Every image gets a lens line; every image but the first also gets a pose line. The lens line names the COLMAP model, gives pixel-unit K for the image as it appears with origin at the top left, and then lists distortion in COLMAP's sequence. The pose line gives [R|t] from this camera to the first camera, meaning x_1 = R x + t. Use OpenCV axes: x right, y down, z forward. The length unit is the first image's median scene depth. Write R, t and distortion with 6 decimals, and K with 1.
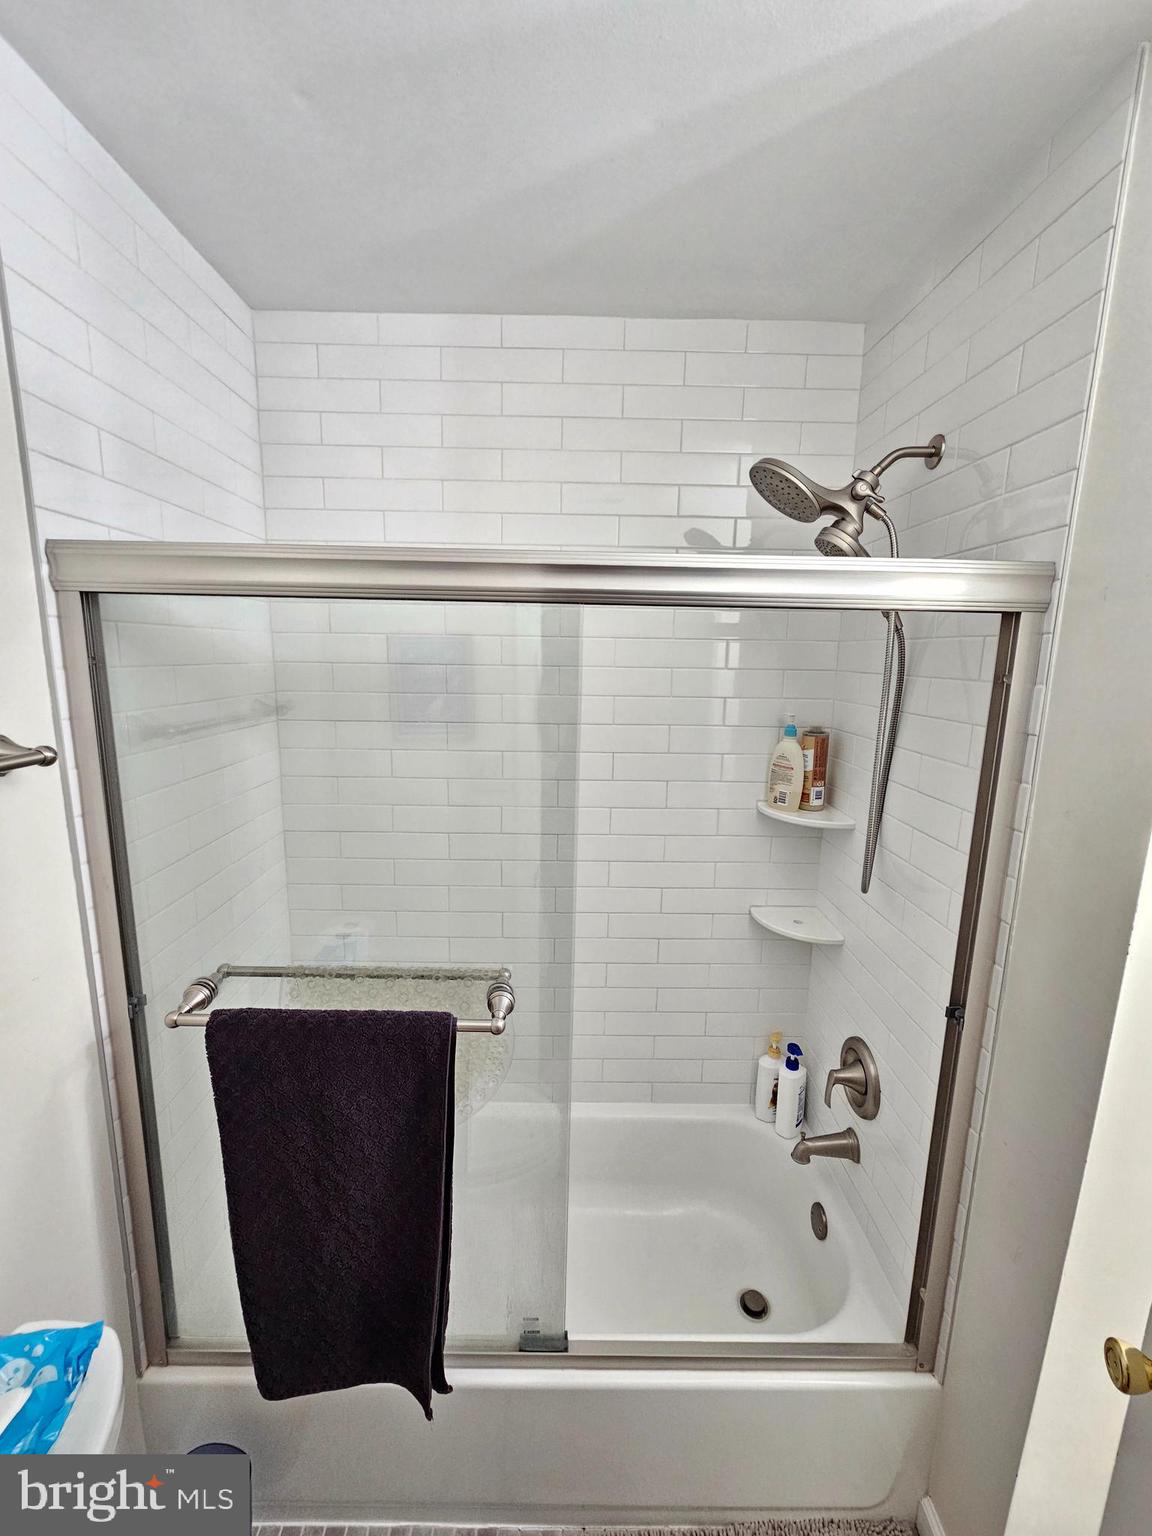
lens RADIAL K [[626.4, 0, 566.6], [0, 626.4, 764.0], [0, 0, 1]] dist [-0.003659, 0.000106]
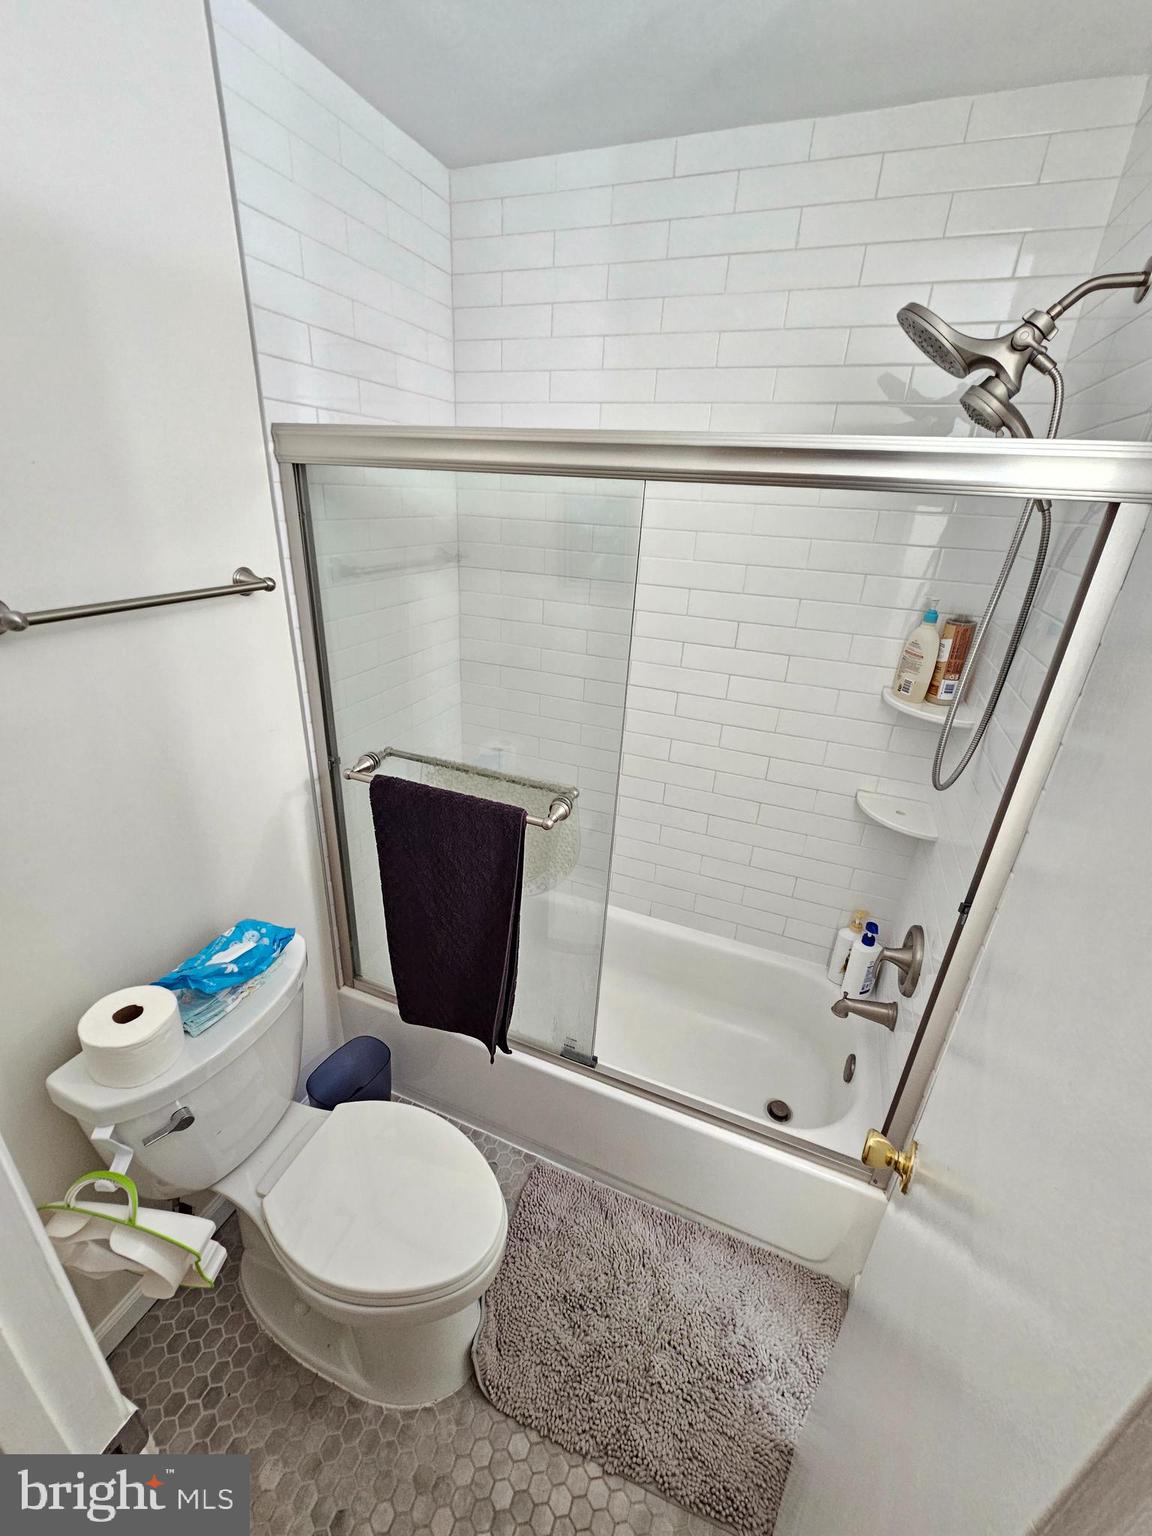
lens RADIAL K [[626.4, 0, 566.6], [0, 626.4, 764.0], [0, 0, 1]] dist [-0.003659, 0.000106]
pose [[0.923686, 0.176713, -0.339966, 0.280023], [-0.095513, 0.965477, 0.242345, -0.019266], [0.371055, -0.191380, 0.908676, -0.124172]]
